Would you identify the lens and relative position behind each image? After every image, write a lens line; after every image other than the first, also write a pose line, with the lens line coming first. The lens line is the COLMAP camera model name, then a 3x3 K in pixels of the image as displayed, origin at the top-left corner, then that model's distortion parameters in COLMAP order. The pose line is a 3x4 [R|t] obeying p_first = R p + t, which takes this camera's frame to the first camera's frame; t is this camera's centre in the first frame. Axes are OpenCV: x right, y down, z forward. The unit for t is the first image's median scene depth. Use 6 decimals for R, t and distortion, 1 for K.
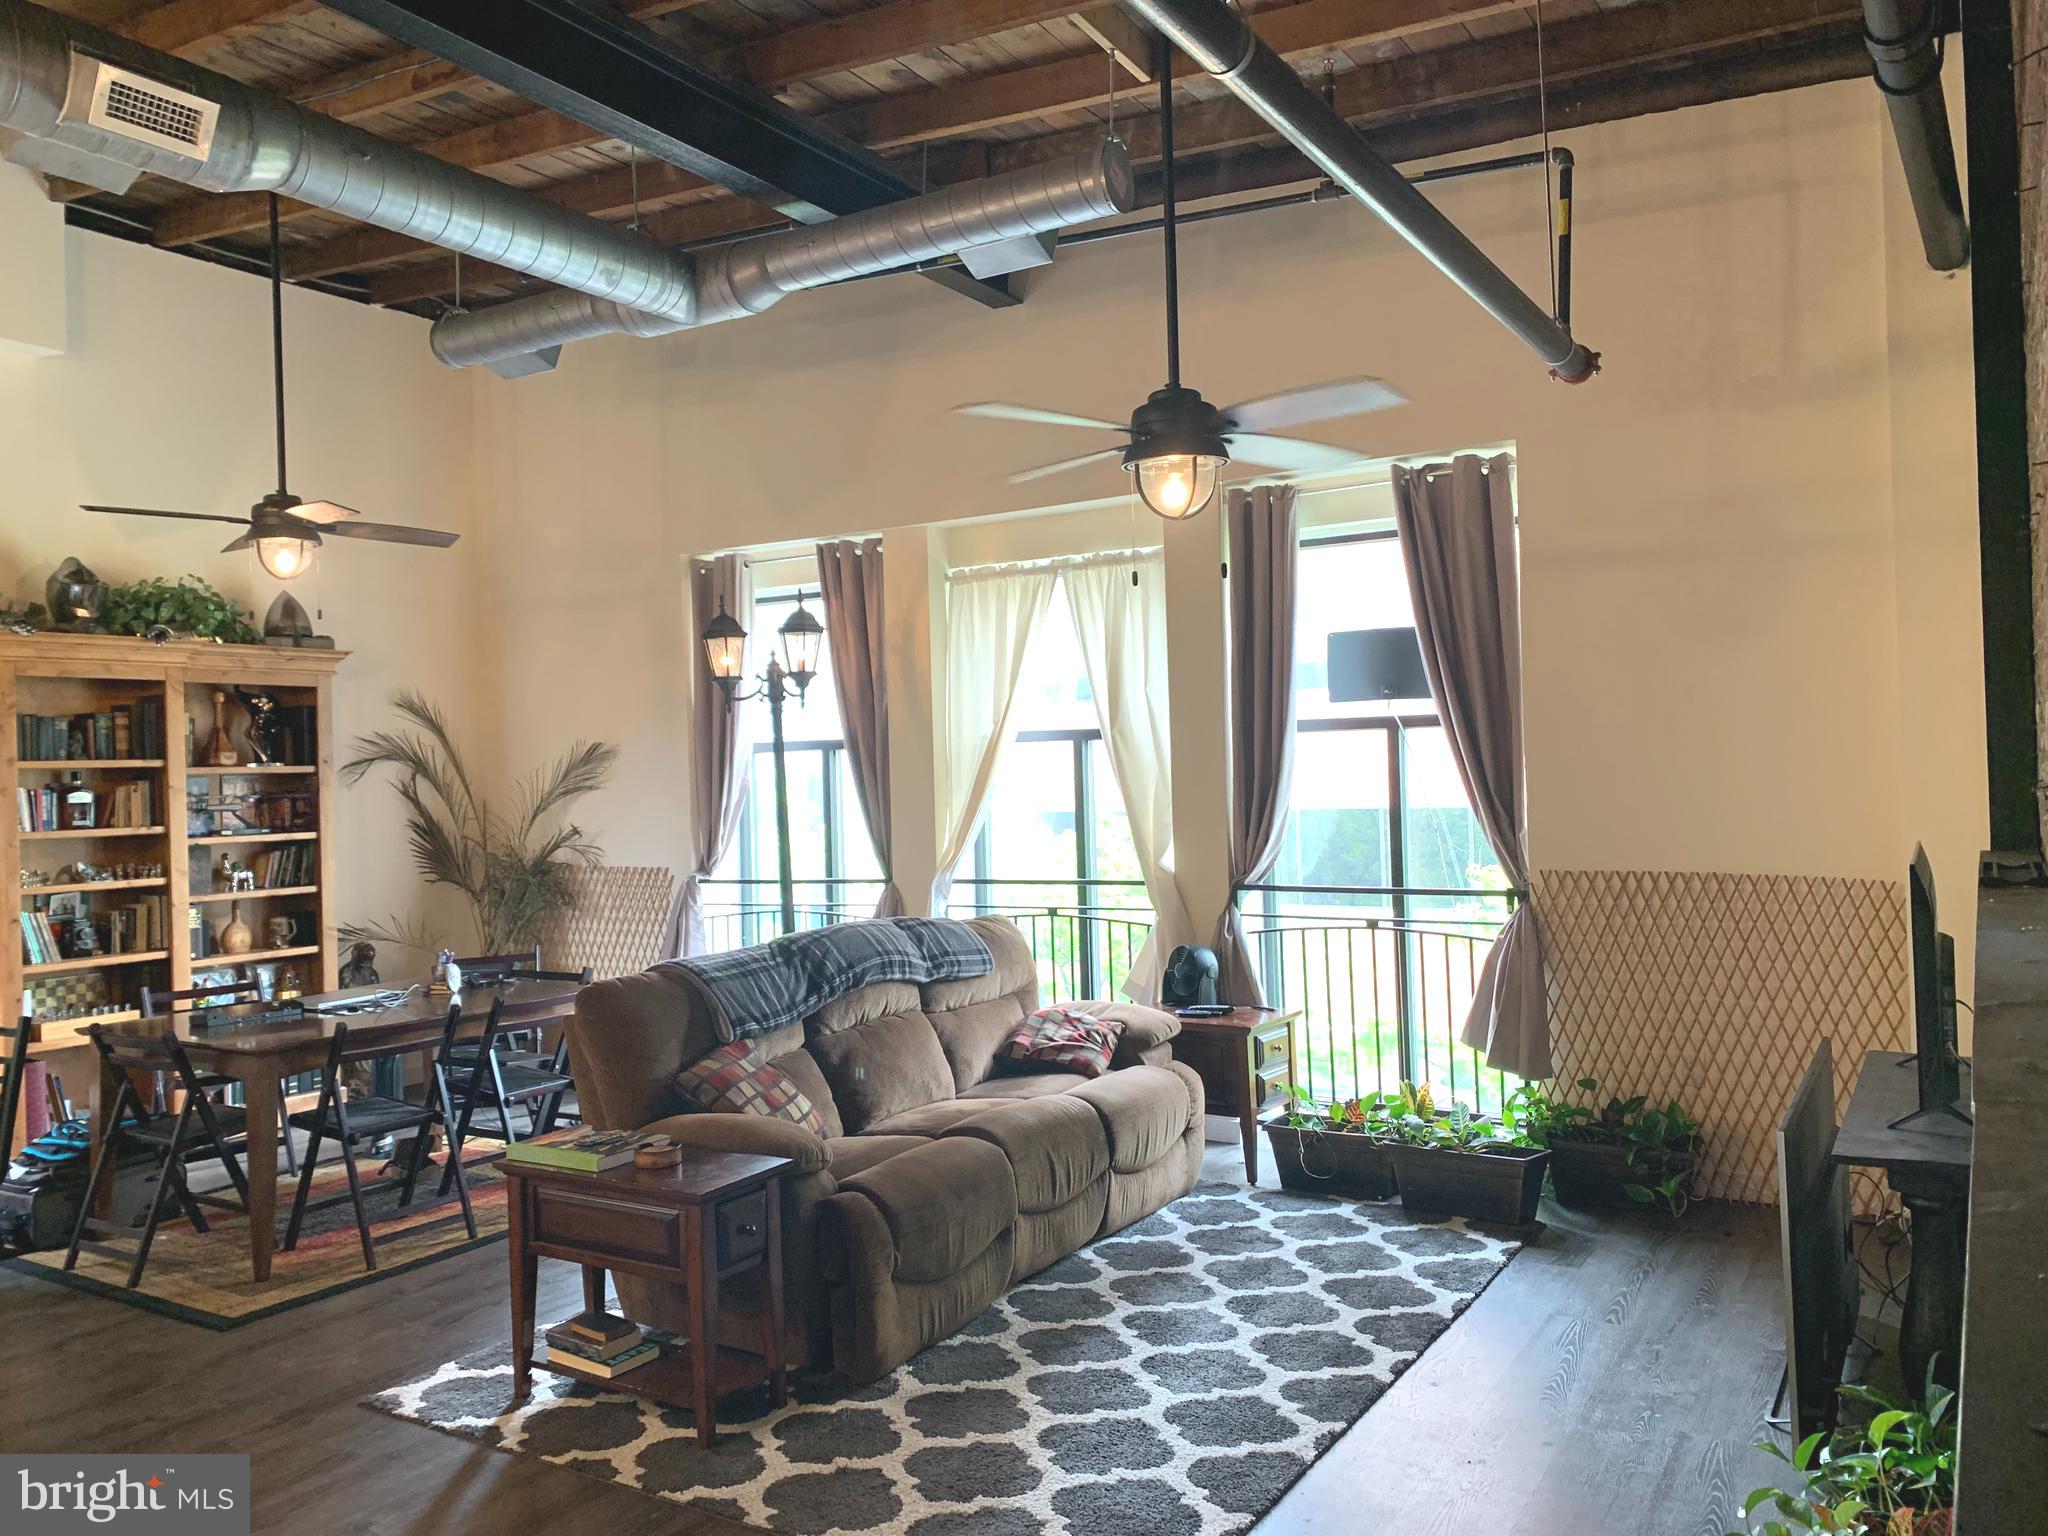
lens RADIAL K [[1571.4, 0, 1024.0], [0, 1571.4, 768.0], [0, 0, 1]] dist [0.004419, -0.003183]
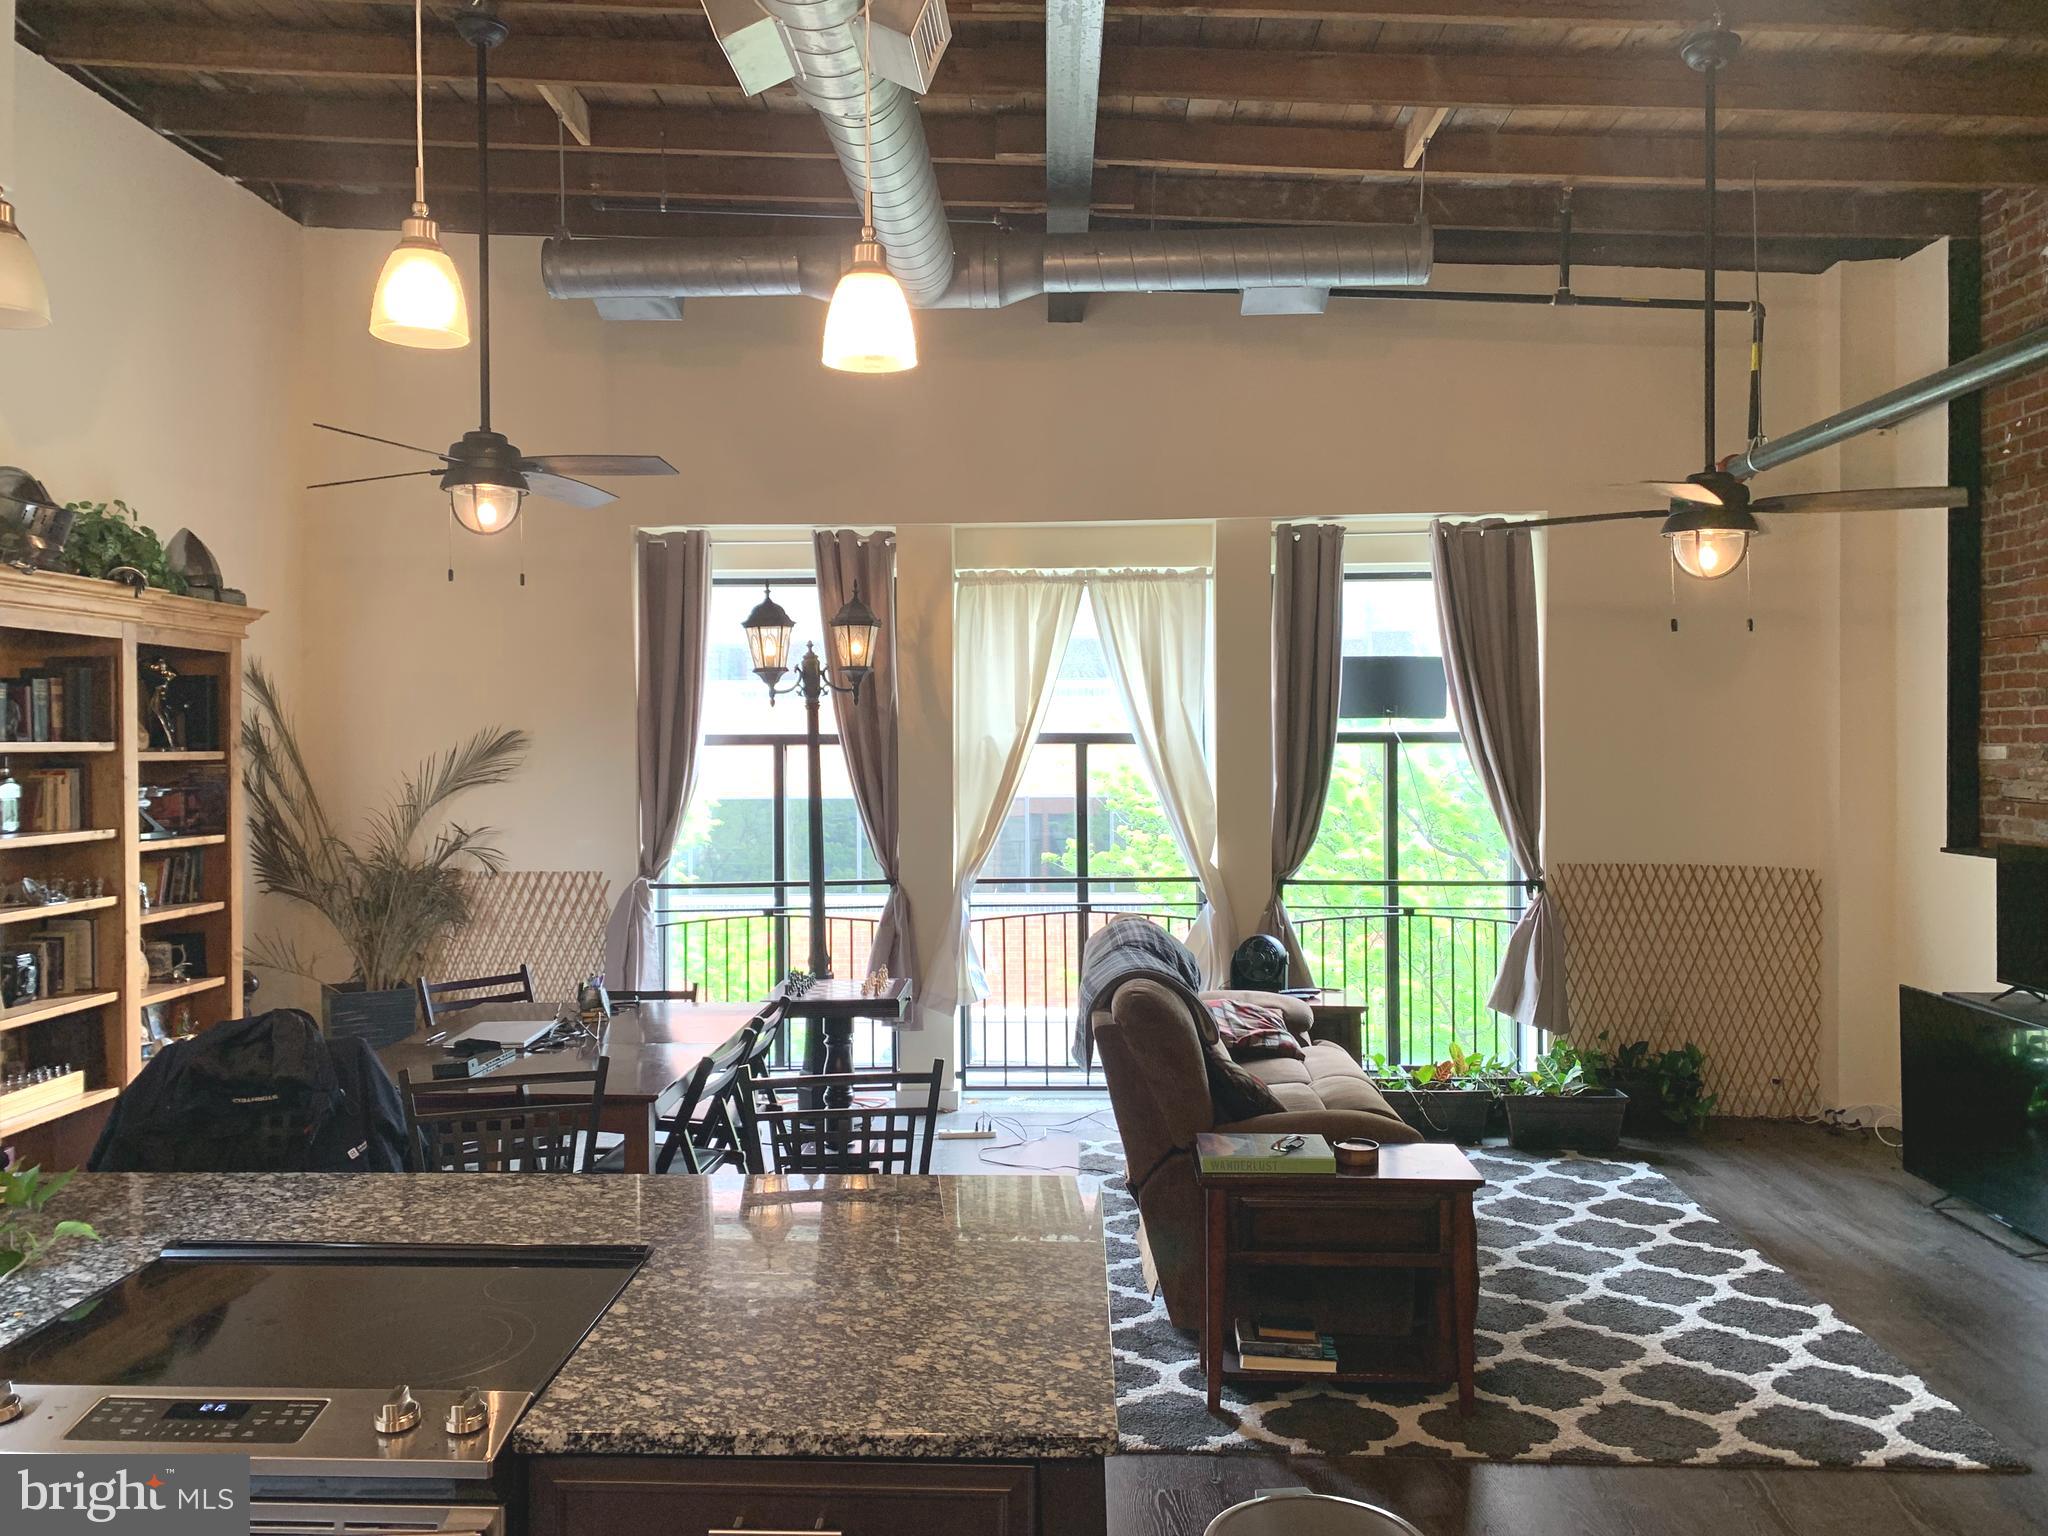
lens RADIAL K [[1561.1, 0, 1024.0], [0, 1561.1, 768.0], [0, 0, 1]] dist [0.005185, 0.006507]
pose [[0.870576, 0.017052, 0.491738, -0.615345], [-0.020747, 0.999783, 0.002060, -0.003670], [-0.491596, -0.011996, 0.870741, 0.137955]]
